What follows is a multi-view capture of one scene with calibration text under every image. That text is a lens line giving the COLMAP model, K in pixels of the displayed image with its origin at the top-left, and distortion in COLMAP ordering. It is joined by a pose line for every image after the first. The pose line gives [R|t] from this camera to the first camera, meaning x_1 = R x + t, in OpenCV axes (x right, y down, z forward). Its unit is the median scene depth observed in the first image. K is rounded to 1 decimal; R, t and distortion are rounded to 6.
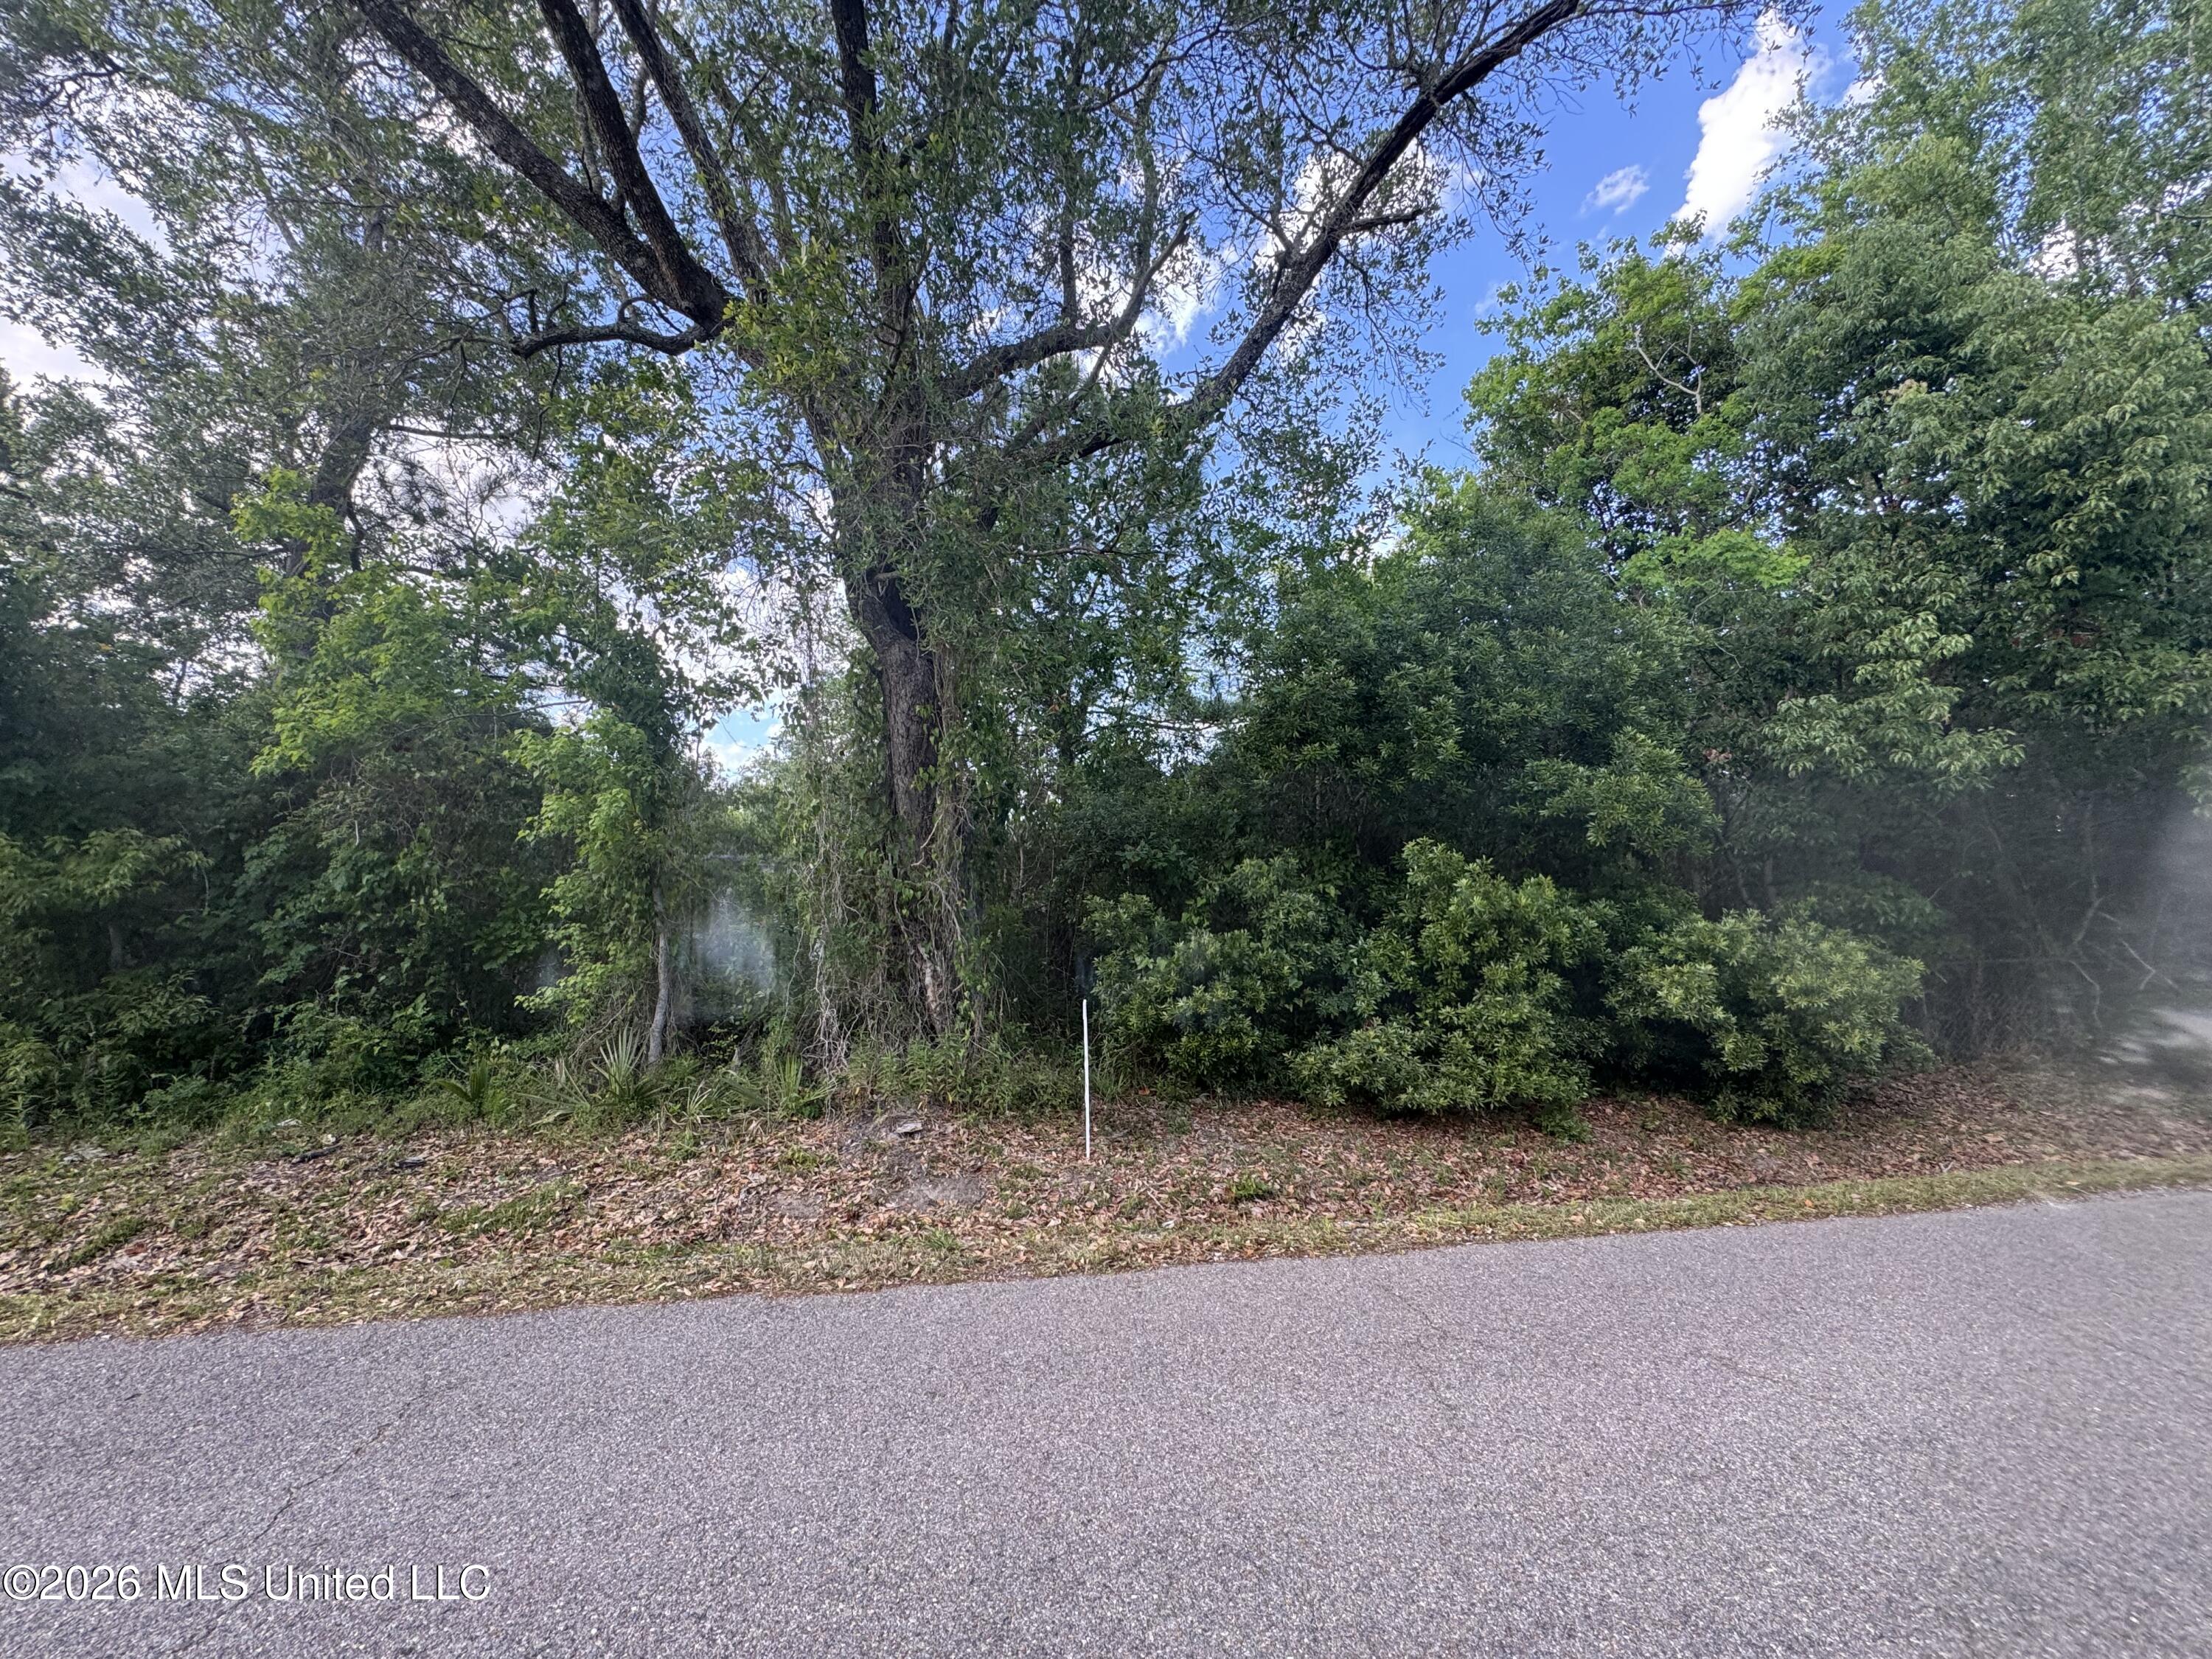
lens RADIAL K [[878.3, 0, 1105.7], [0, 878.3, 833.7], [0, 0, 1]] dist [-0.006037, 0.001181]
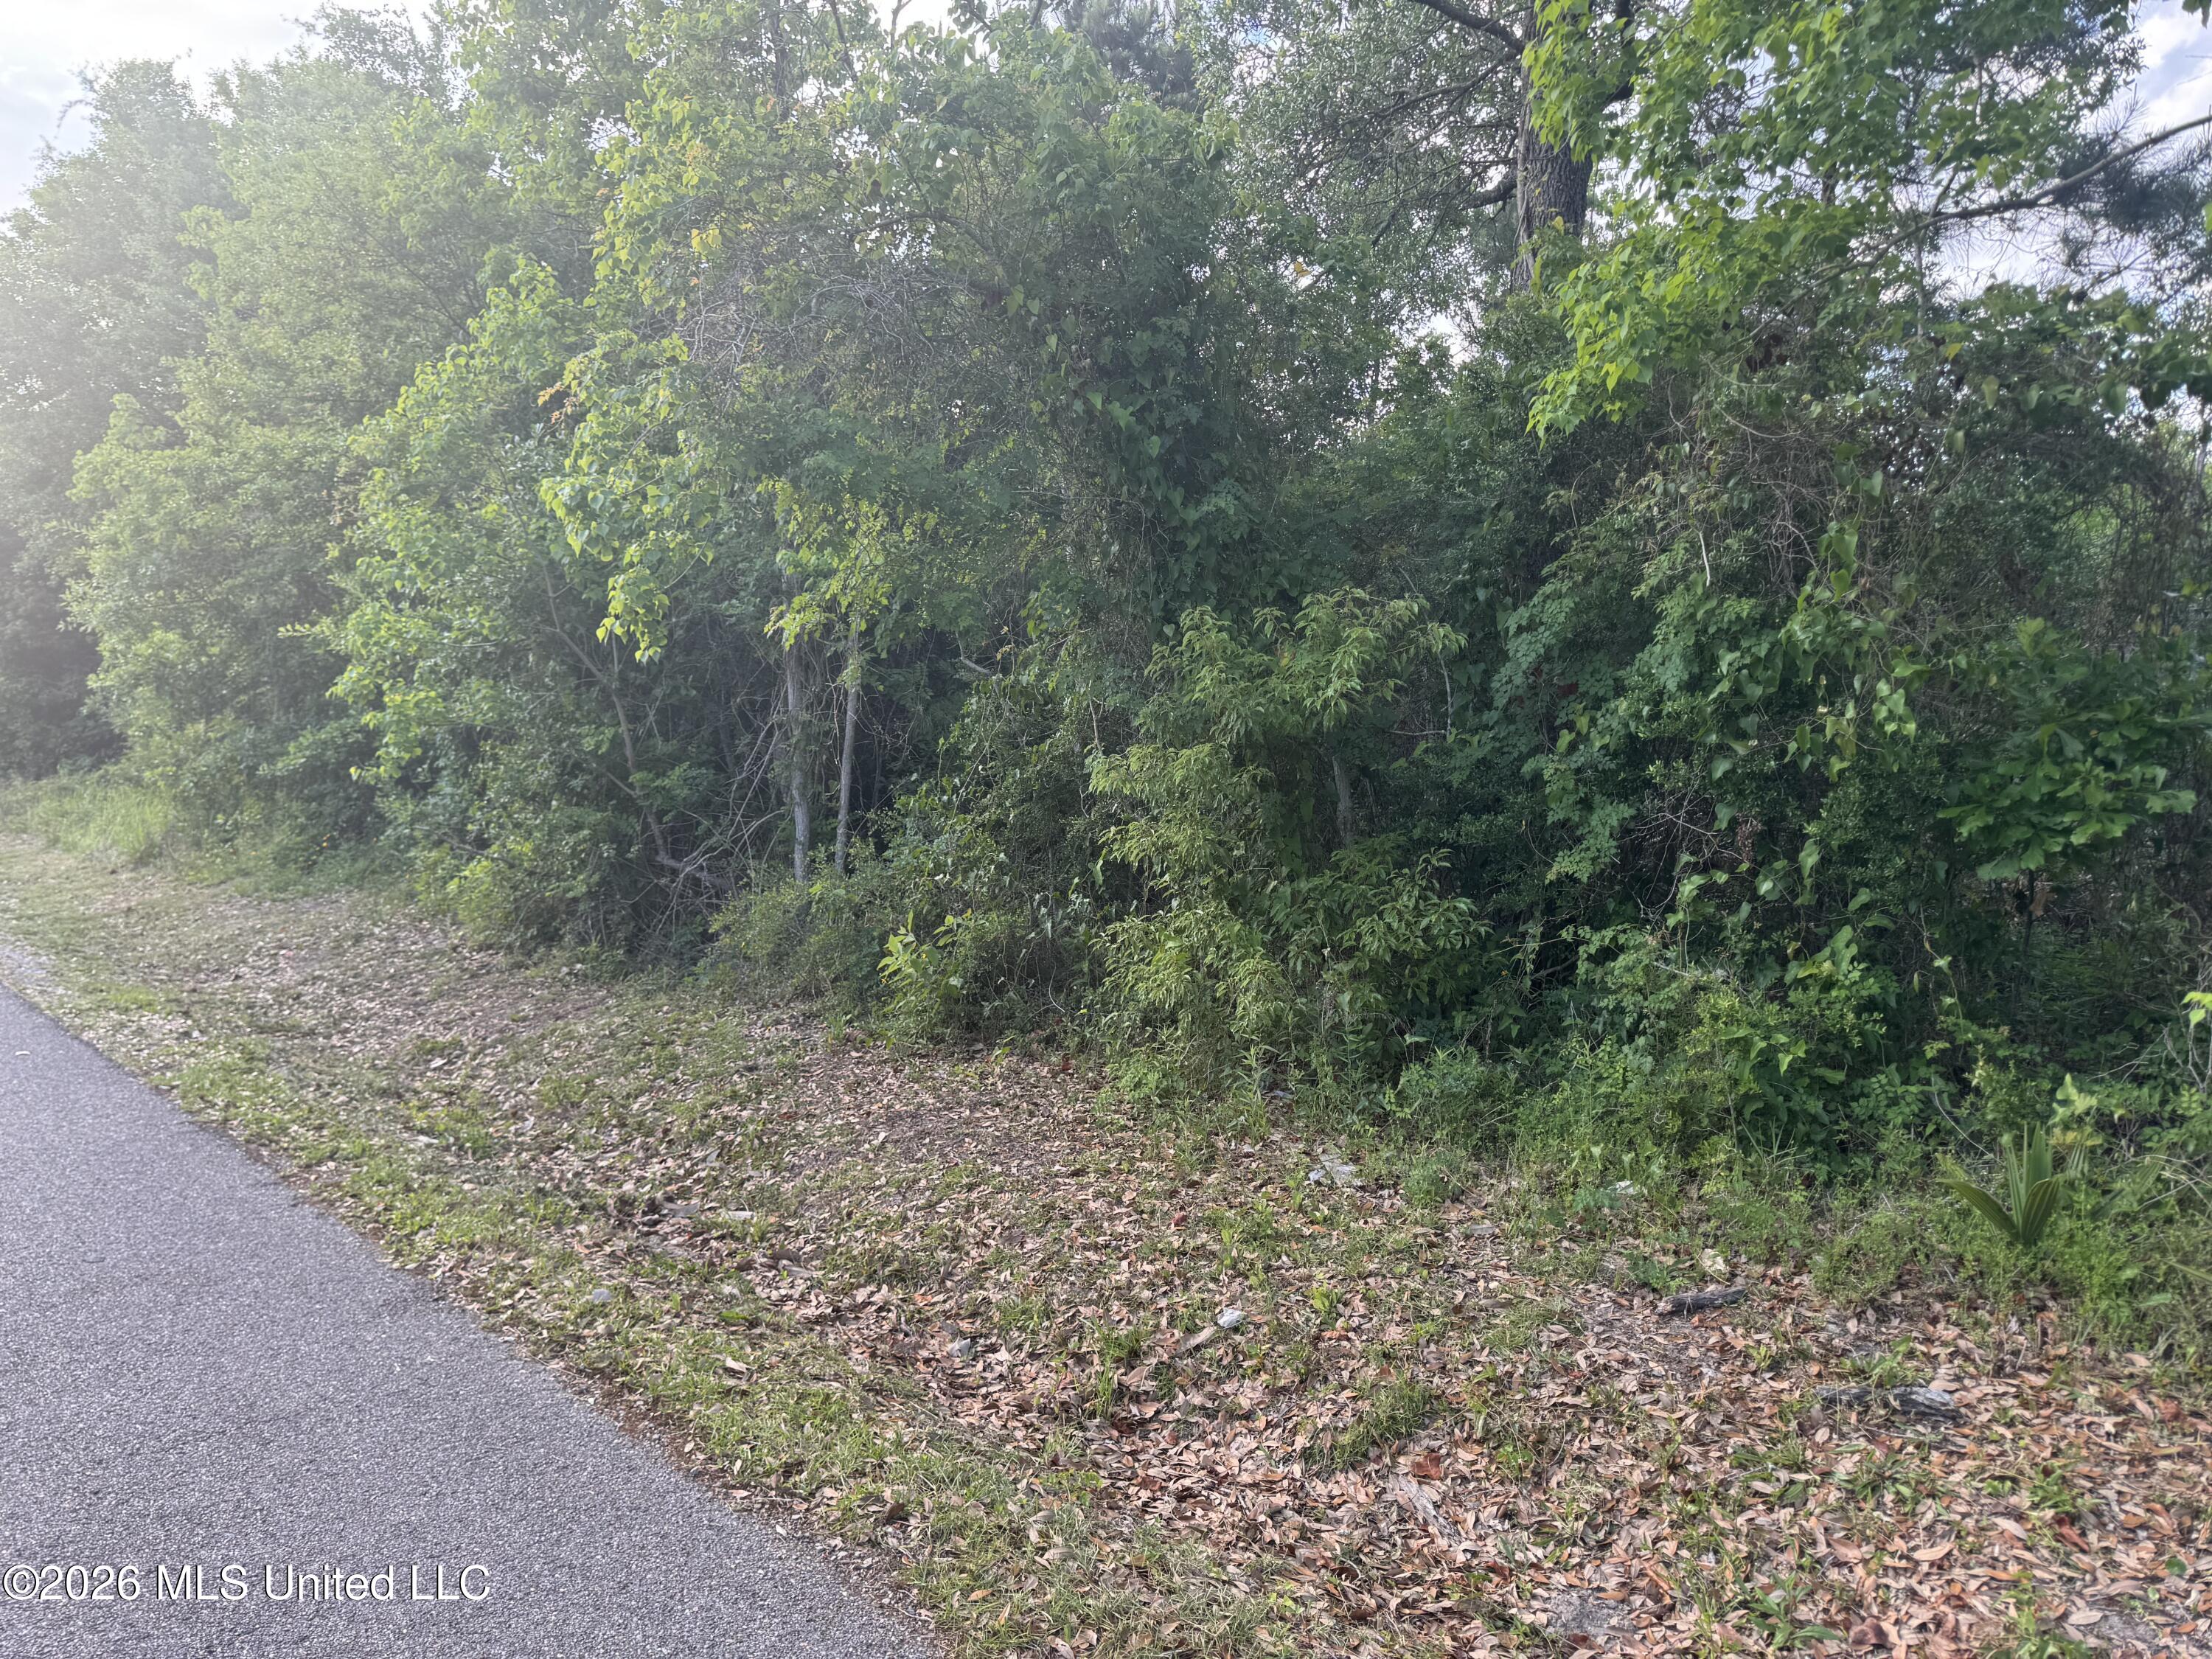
lens RADIAL K [[1555.1, 0, 1091.8], [0, 1555.1, 830.5], [0, 0, 1]] dist [0.056323, -0.063746]
pose [[0.543792, 0.052861, -0.837554, -0.389767], [0.075810, 0.990840, 0.111756, 0.025731], [0.835789, -0.124267, 0.534803, 0.330481]]
